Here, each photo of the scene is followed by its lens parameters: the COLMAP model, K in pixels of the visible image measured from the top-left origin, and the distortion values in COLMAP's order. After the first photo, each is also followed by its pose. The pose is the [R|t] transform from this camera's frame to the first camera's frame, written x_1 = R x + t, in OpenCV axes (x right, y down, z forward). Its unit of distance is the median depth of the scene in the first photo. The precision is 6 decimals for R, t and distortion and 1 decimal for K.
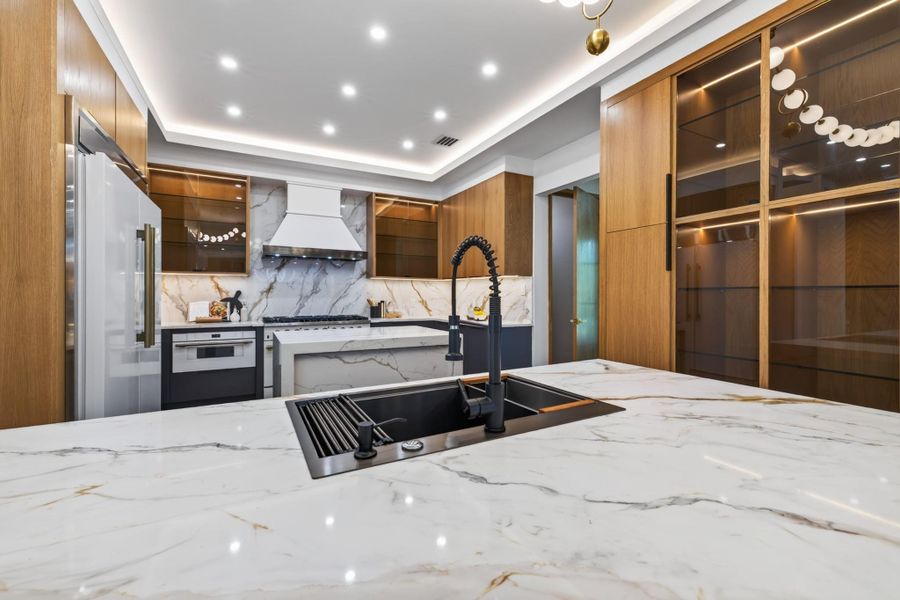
lens RADIAL K [[378.7, 0, 447.2], [0, 378.7, 294.0], [0, 0, 1]] dist [0.000382, 0.000136]
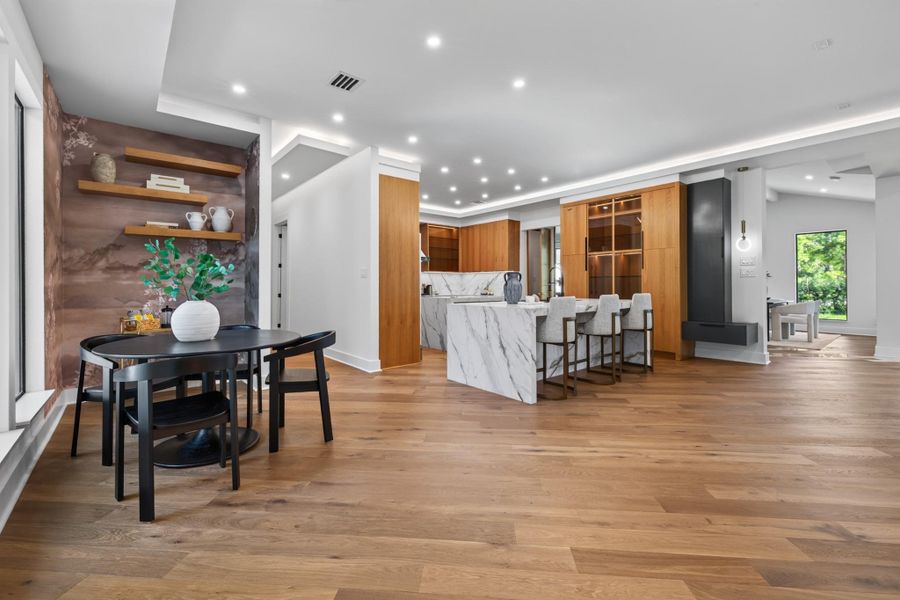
lens RADIAL K [[378.7, 0, 447.2], [0, 378.7, 294.0], [0, 0, 1]] dist [0.000382, 0.000136]
pose [[0.962645, -0.017708, 0.270187, -0.718604], [0.009517, 0.999455, 0.031598, 0.010051], [-0.270600, -0.027846, 0.962289, -0.884054]]
